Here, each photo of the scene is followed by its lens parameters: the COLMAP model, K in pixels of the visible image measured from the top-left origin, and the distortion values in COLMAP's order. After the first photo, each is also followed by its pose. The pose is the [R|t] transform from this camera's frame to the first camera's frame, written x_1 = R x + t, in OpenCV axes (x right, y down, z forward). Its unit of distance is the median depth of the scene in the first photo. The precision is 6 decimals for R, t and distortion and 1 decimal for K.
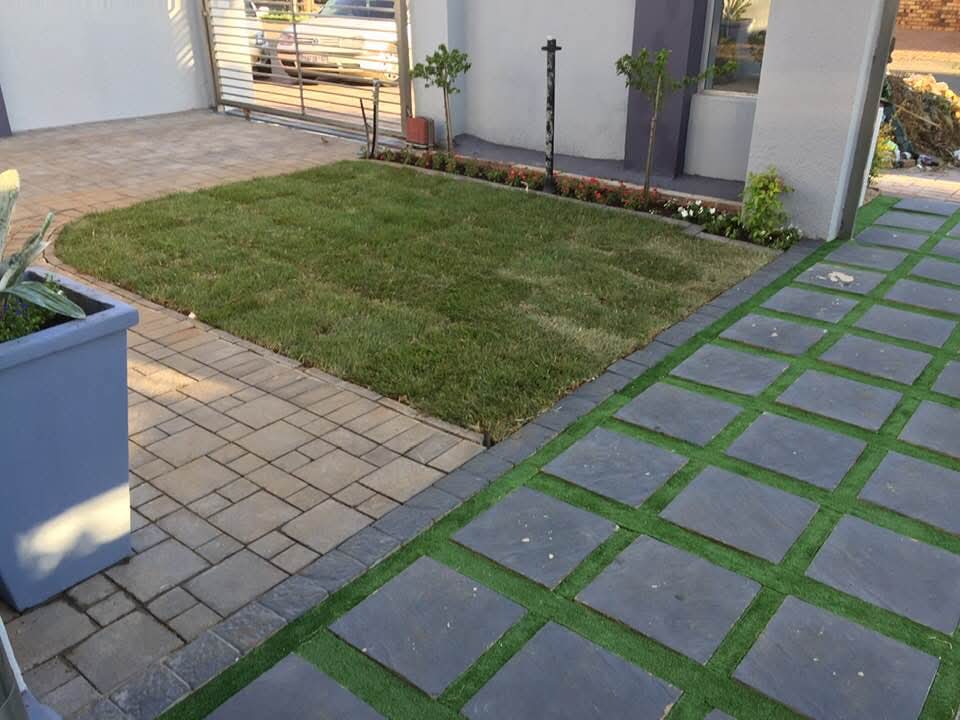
lens RADIAL K [[831.3, 0, 480.0], [0, 831.3, 360.0], [0, 0, 1]] dist [0.072274, -0.099763]
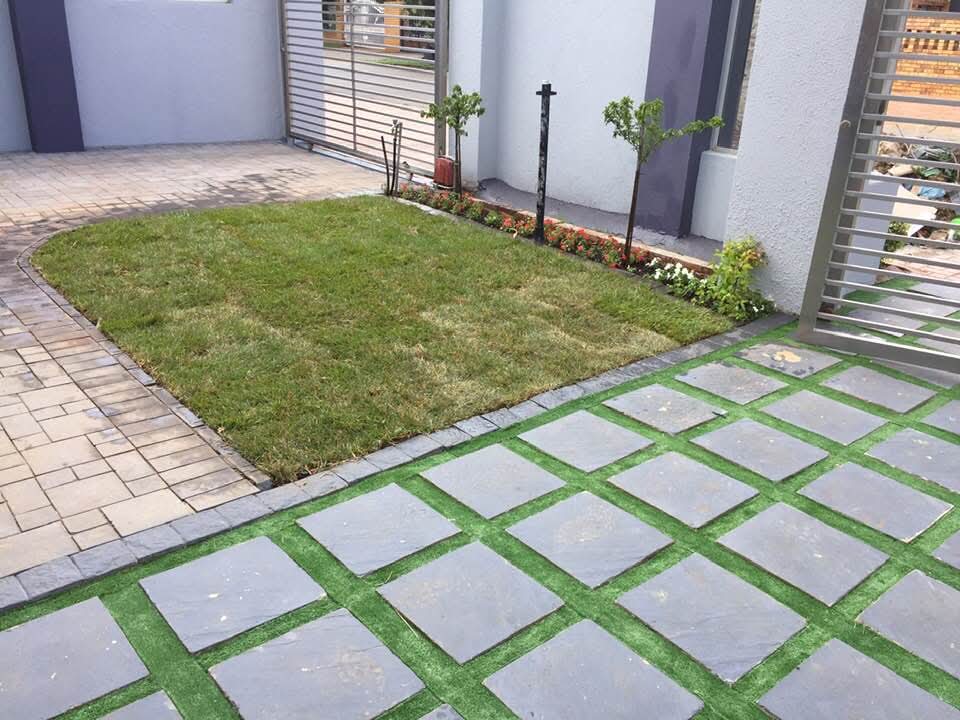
lens RADIAL K [[831.3, 0, 480.0], [0, 831.3, 360.0], [0, 0, 1]] dist [0.072274, -0.099763]
pose [[0.981918, 0.105878, -0.156927, 0.203188], [-0.115048, 0.992074, -0.050524, -0.010237], [0.150334, 0.067664, 0.986317, 0.062509]]
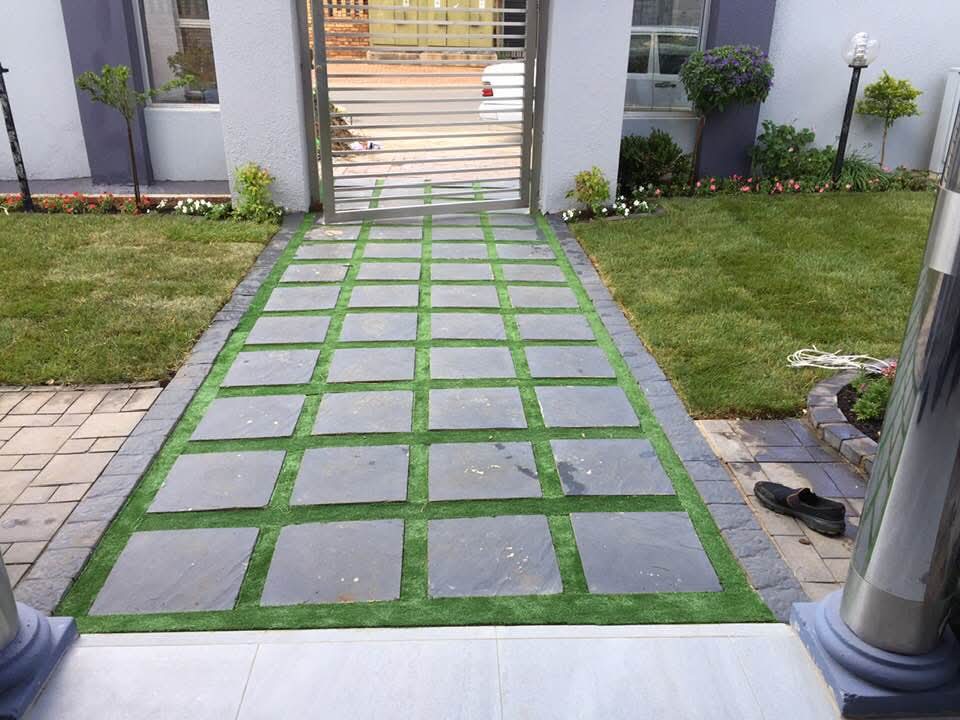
lens RADIAL K [[829.3, 0, 492.4], [0, 829.3, 367.4], [0, 0, 1]] dist [0.066127, -0.076790]
pose [[0.740979, -0.259002, 0.619570, -0.201764], [0.276496, 0.958463, 0.069994, 0.066695], [-0.611964, 0.119444, 0.781814, -0.117445]]
